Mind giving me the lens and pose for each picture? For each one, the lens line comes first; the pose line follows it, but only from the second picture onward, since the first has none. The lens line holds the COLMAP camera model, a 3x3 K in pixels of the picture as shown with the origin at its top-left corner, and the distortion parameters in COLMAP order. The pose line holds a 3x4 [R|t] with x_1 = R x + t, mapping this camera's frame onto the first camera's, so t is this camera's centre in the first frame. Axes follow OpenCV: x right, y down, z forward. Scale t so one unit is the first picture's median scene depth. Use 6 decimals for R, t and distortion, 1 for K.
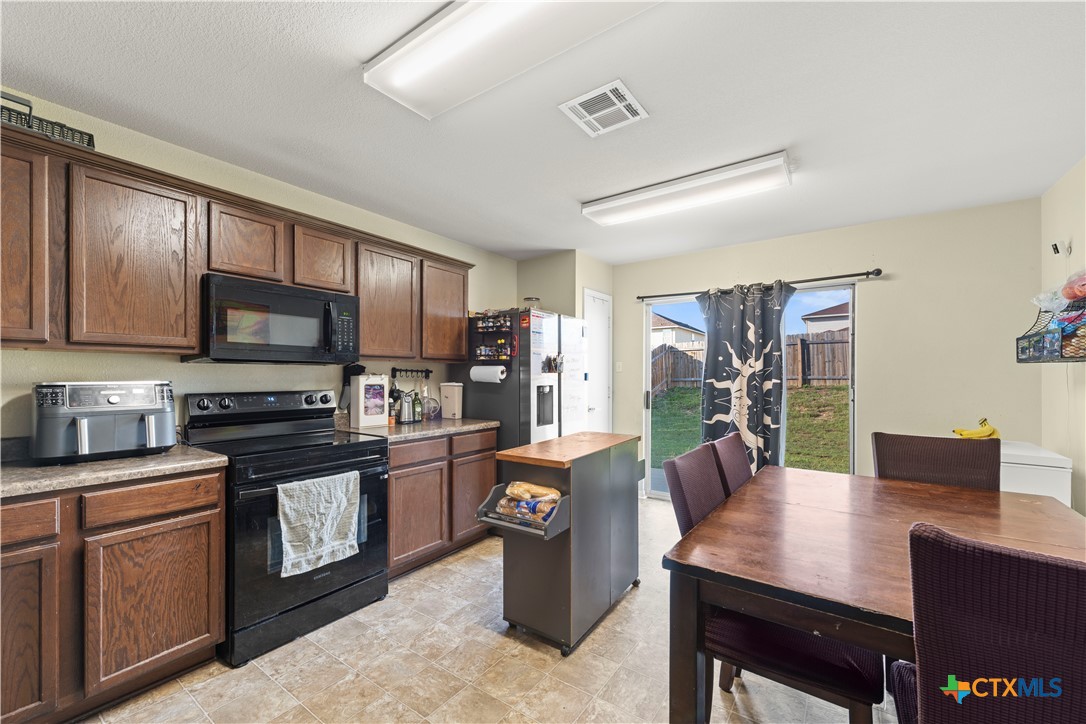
lens RADIAL K [[434.4, 0, 546.5], [0, 434.4, 374.7], [0, 0, 1]] dist [-0.000363, -0.000168]
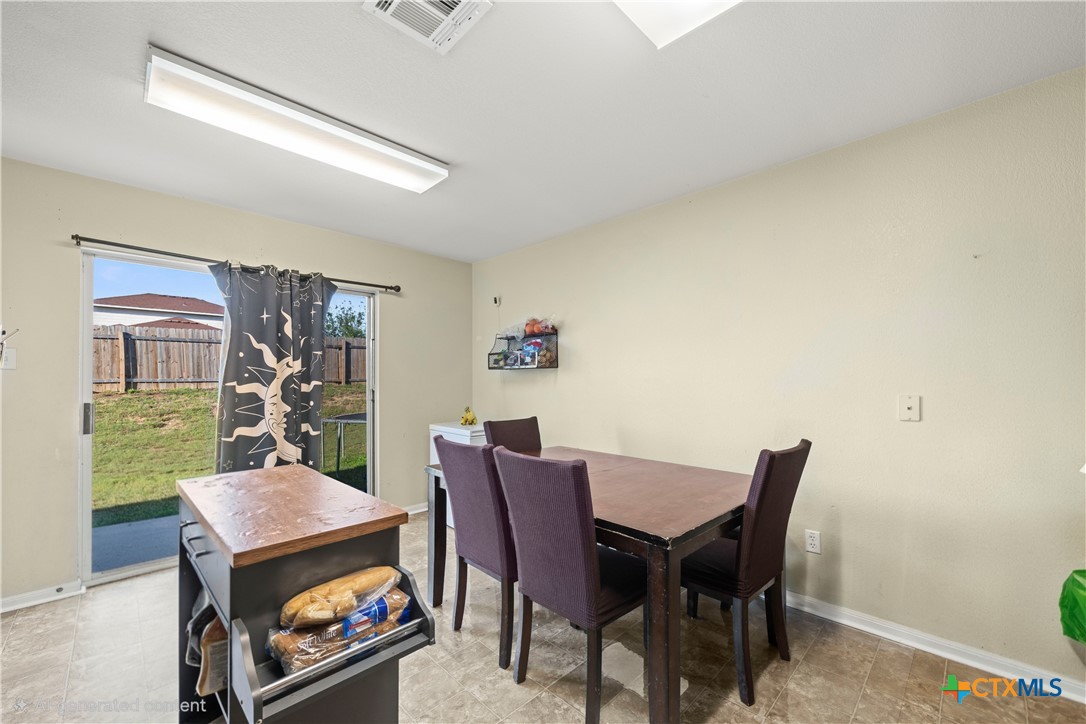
lens RADIAL K [[434.4, 0, 546.5], [0, 434.4, 374.7], [0, 0, 1]] dist [-0.000363, -0.000168]
pose [[0.161316, 0.009515, 0.986857, -0.282968], [-0.002466, 0.999954, -0.009238, 0.004200], [-0.986900, -0.000944, 0.161332, 0.363823]]
